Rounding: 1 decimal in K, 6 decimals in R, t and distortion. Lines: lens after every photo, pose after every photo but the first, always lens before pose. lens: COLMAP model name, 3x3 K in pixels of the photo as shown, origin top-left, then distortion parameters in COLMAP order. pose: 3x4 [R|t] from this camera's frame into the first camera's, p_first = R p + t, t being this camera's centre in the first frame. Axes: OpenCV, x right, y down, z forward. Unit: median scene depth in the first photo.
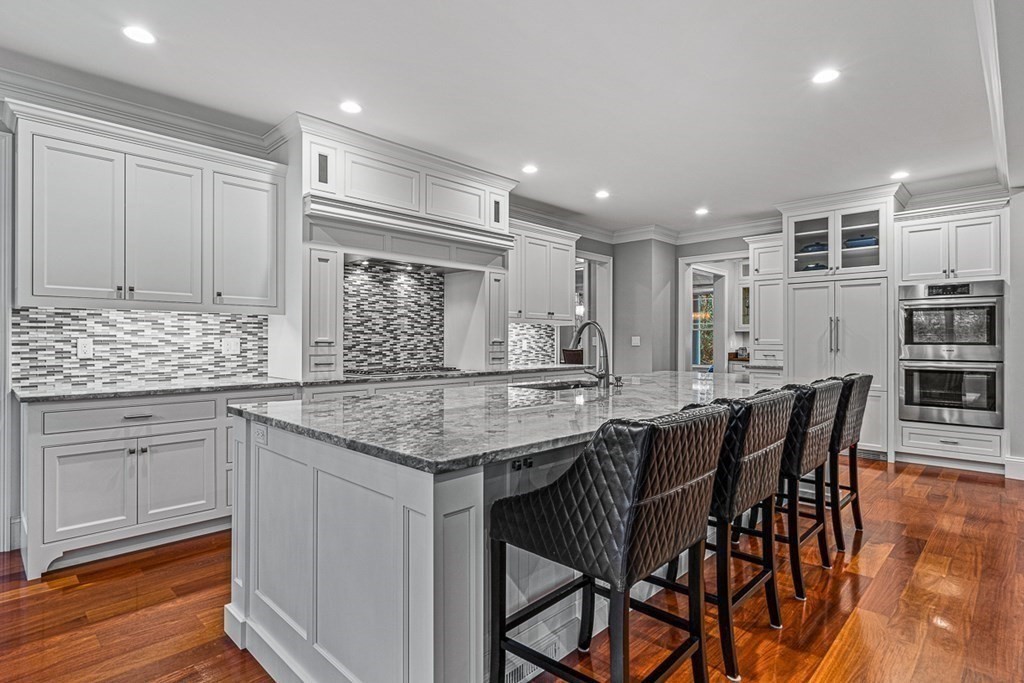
lens RADIAL K [[527.7, 0, 513.8], [0, 527.7, 338.1], [0, 0, 1]] dist [-0.006215, -0.000913]
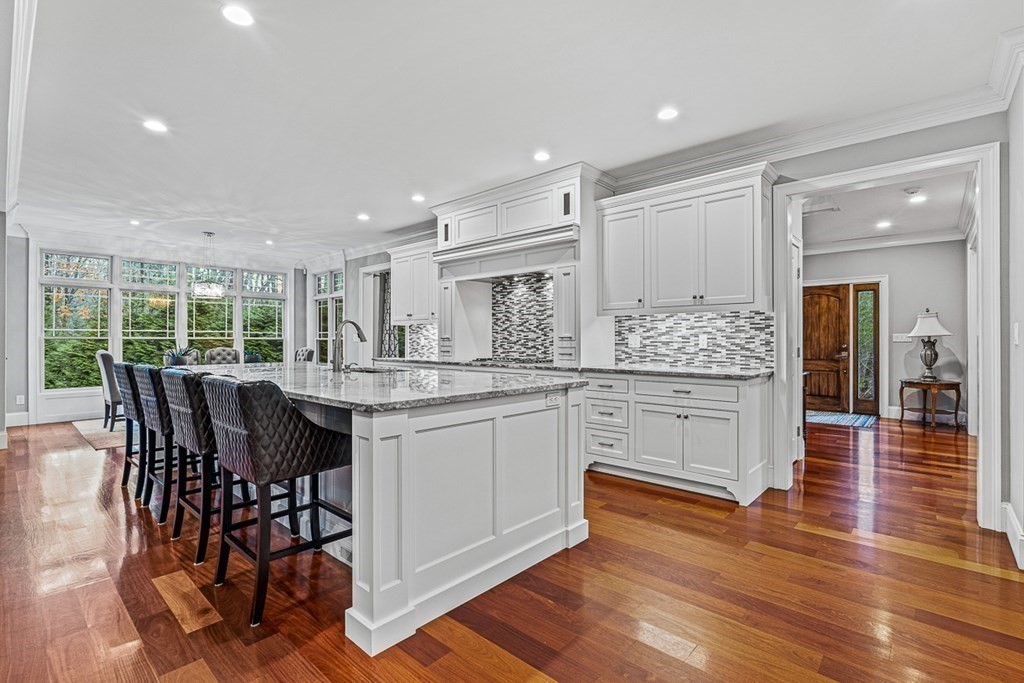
lens RADIAL K [[478.1, 0, 516.8], [0, 478.1, 339.8], [0, 0, 1]] dist [0.000695, 0.000663]
pose [[0.037053, 0.004839, -0.999302, 0.879447], [0.012892, 0.999903, 0.005320, 0.004920], [0.999230, -0.013080, 0.036987, 0.903353]]
